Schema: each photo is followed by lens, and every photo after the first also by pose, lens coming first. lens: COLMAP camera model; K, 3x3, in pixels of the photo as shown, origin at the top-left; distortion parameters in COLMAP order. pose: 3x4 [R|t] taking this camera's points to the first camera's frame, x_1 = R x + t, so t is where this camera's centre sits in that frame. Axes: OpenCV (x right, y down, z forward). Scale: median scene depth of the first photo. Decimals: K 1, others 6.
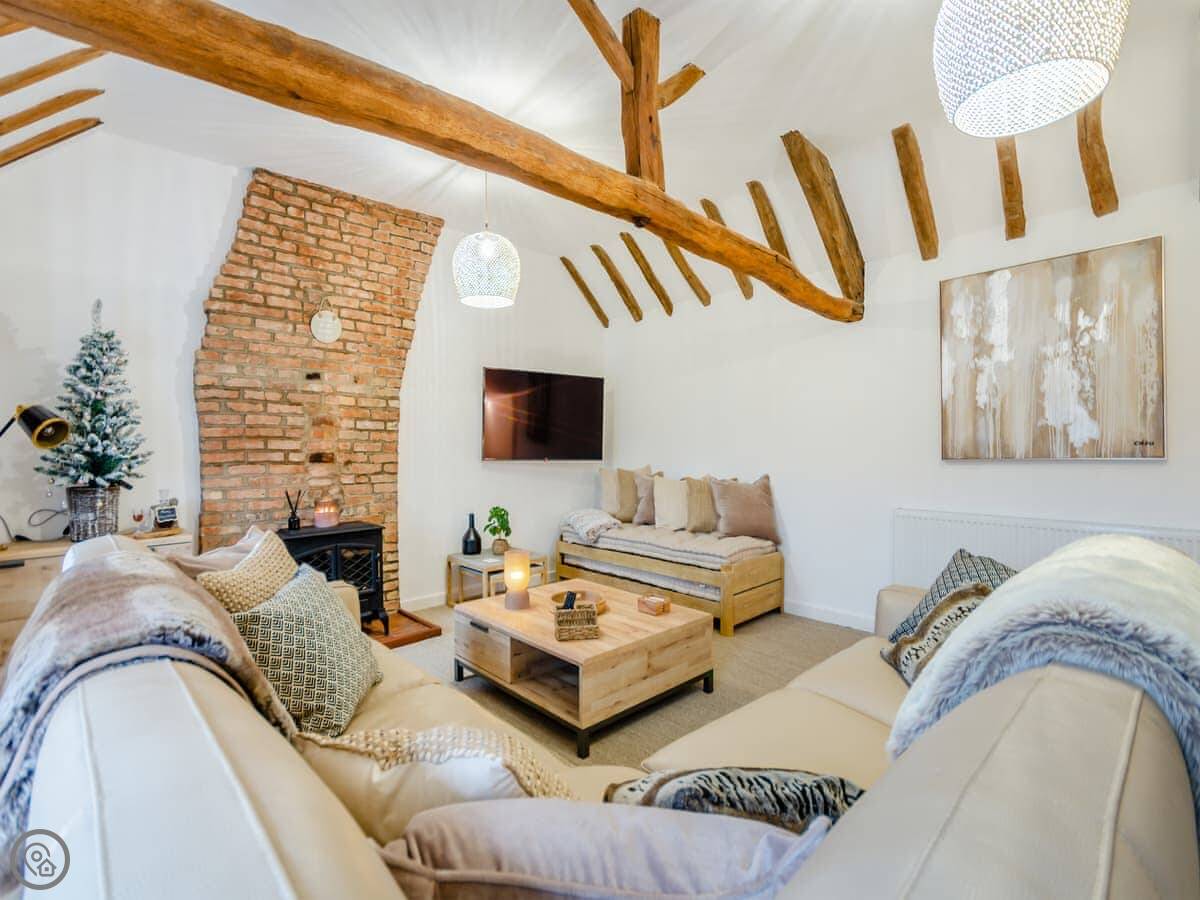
lens RADIAL K [[569.5, 0, 591.6], [0, 569.5, 447.4], [0, 0, 1]] dist [0.004836, 0.001062]
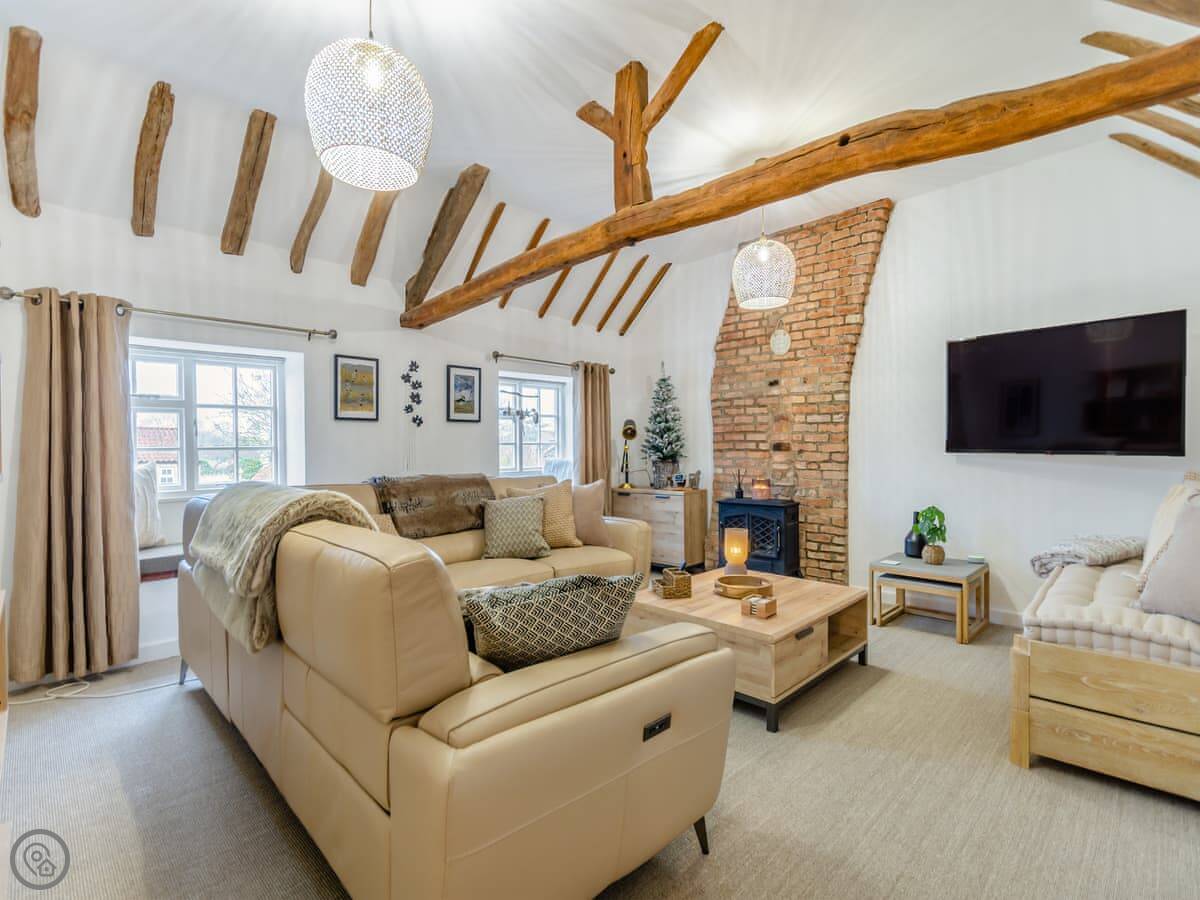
lens RADIAL K [[569.5, 0, 608.5], [0, 569.5, 451.7], [0, 0, 1]] dist [0.004836, 0.001062]
pose [[0.049585, 0.005160, -0.998757, 0.848040], [-0.003050, 0.999983, 0.005015, 0.026167], [0.998765, 0.002798, 0.049600, 0.619609]]
